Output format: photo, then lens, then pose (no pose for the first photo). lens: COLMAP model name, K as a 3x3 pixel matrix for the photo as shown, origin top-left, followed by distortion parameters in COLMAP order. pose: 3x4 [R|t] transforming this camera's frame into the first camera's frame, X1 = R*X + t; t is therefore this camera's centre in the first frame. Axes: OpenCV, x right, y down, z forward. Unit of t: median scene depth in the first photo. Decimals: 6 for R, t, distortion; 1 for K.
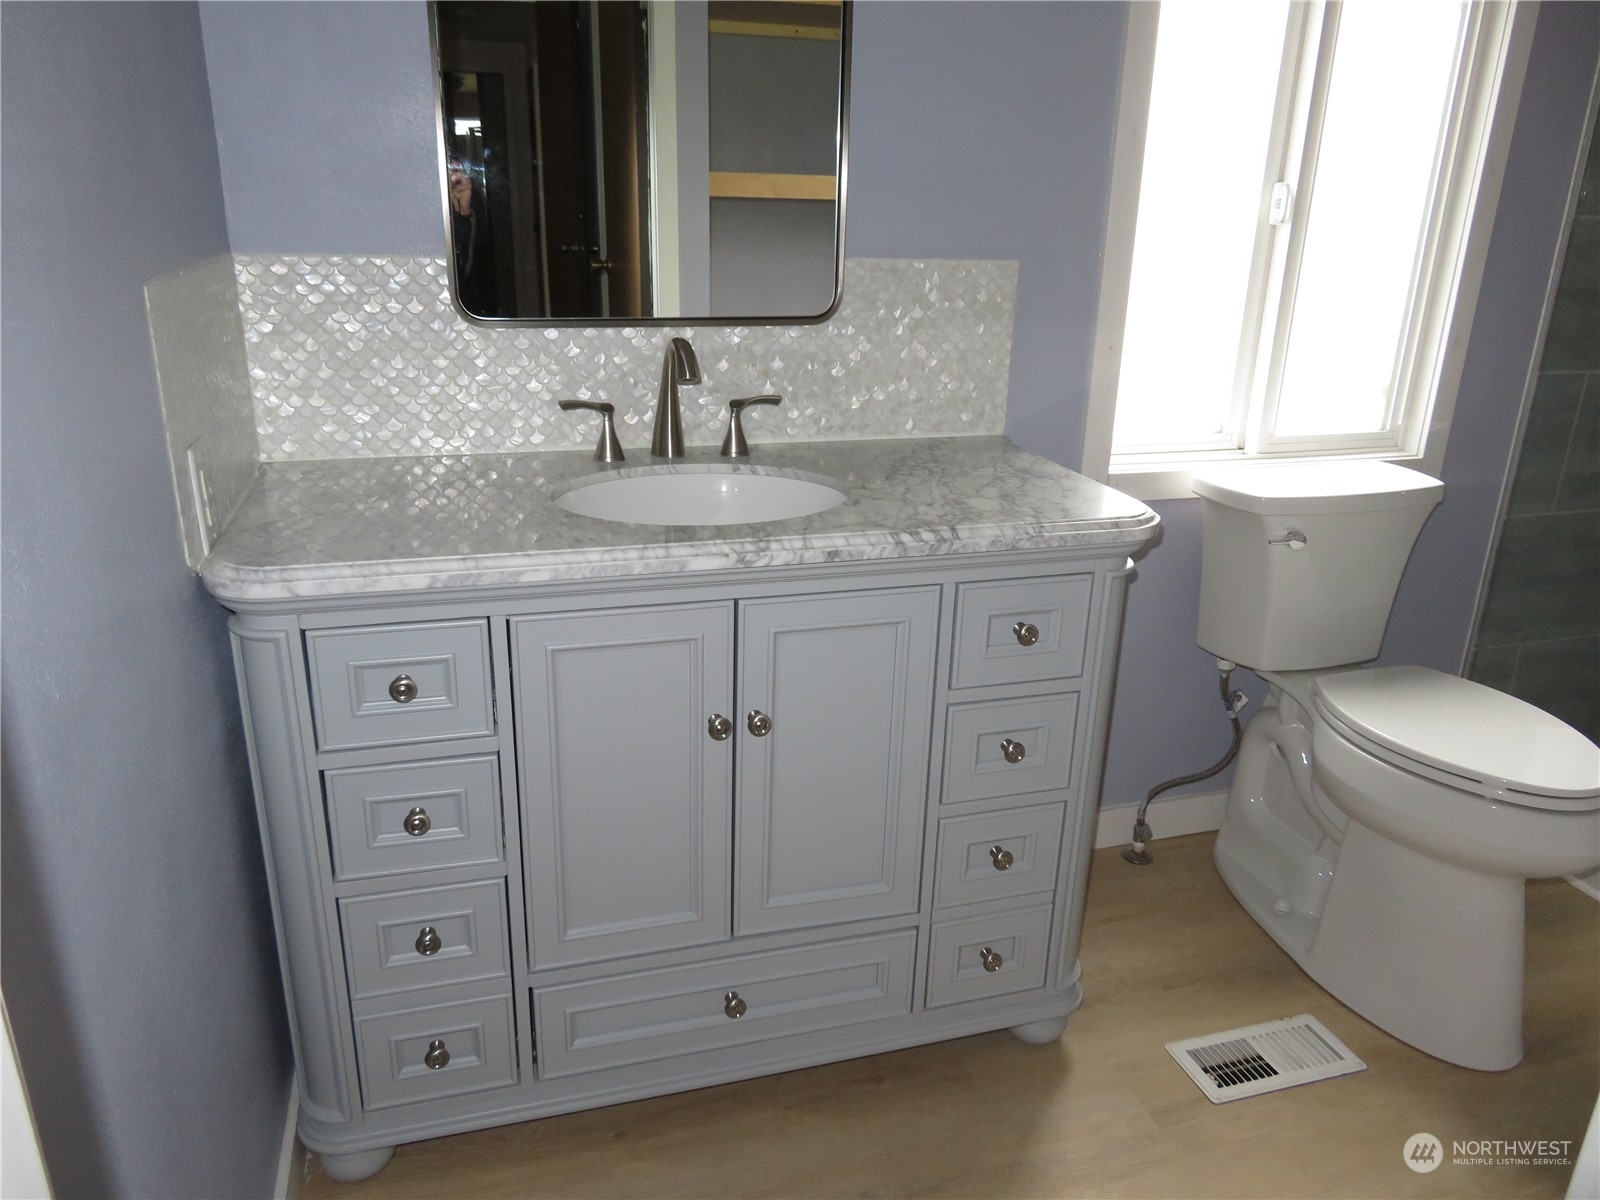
lens RADIAL K [[1140.5, 0, 805.4], [0, 1140.5, 604.0], [0, 0, 1]] dist [-0.020805, 0.019667]
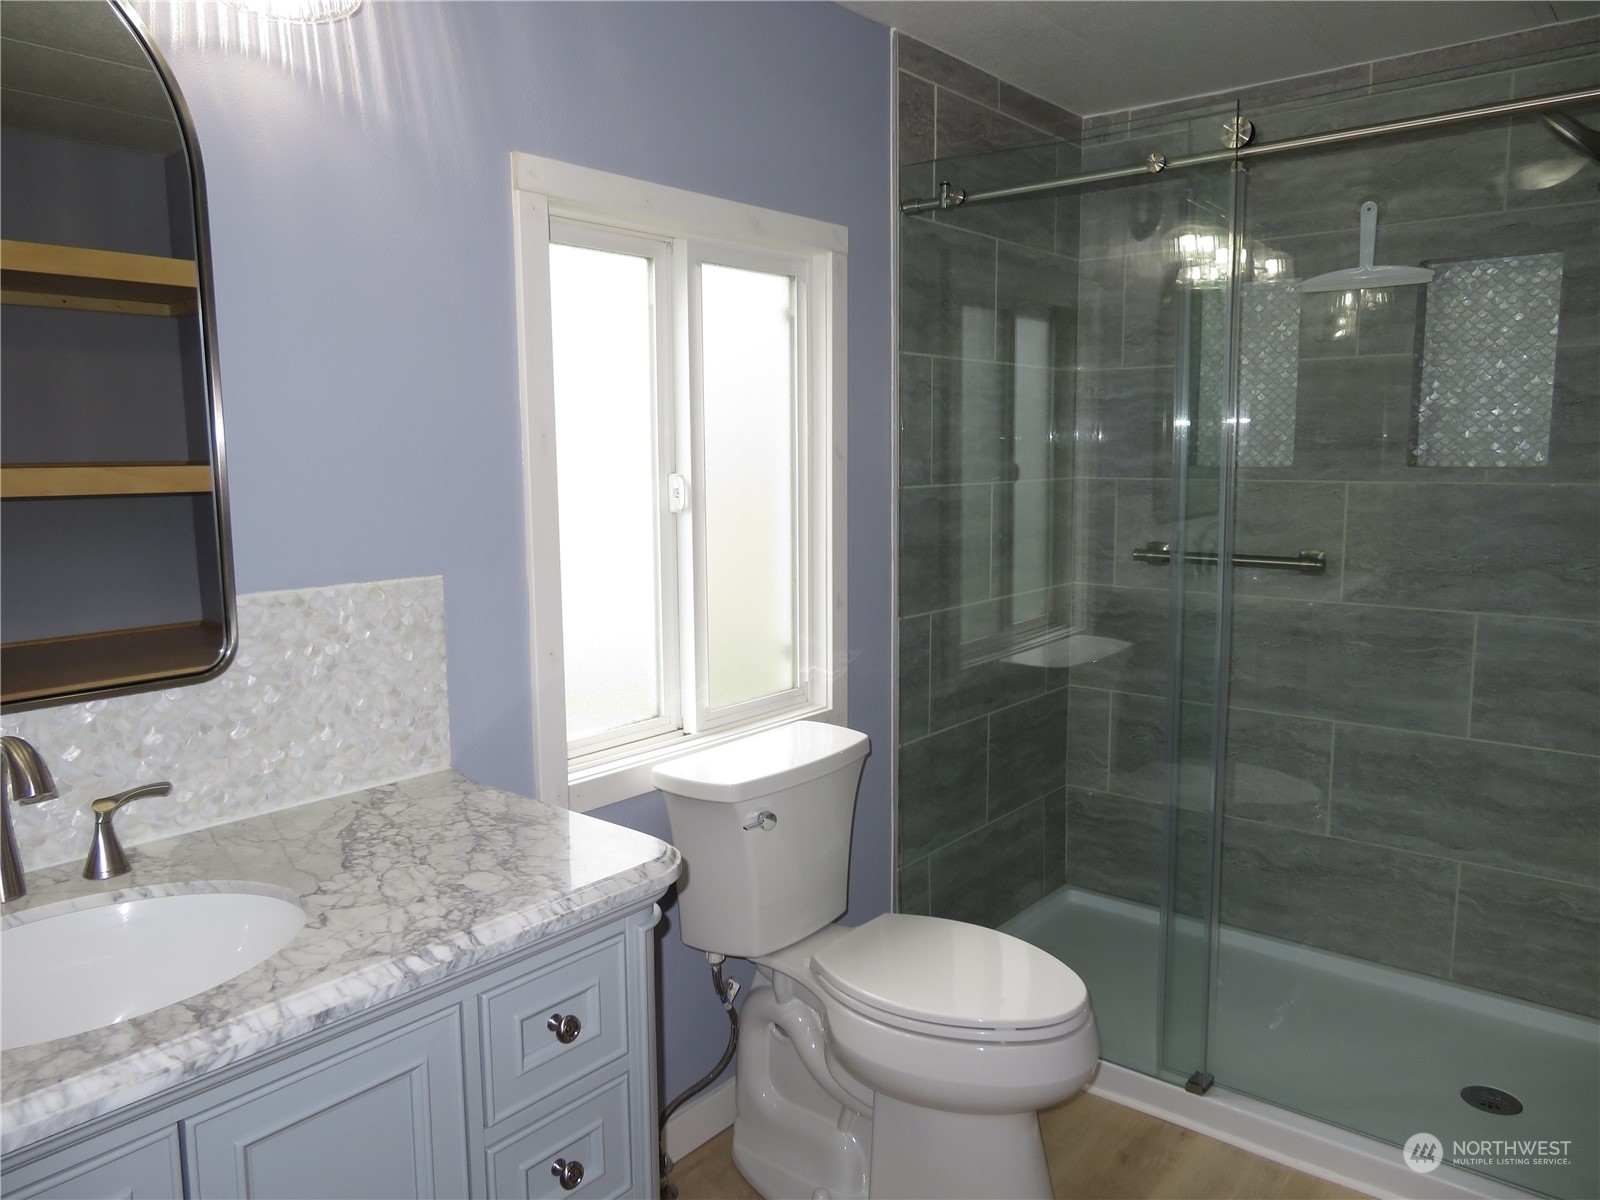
lens RADIAL K [[1140.5, 0, 805.4], [0, 1140.5, 604.0], [0, 0, 1]] dist [-0.020805, 0.019667]
pose [[0.831114, -0.102332, 0.546606, -0.066708], [0.210129, 0.967842, -0.138307, -0.098777], [-0.514875, 0.229806, 0.825889, 0.126053]]
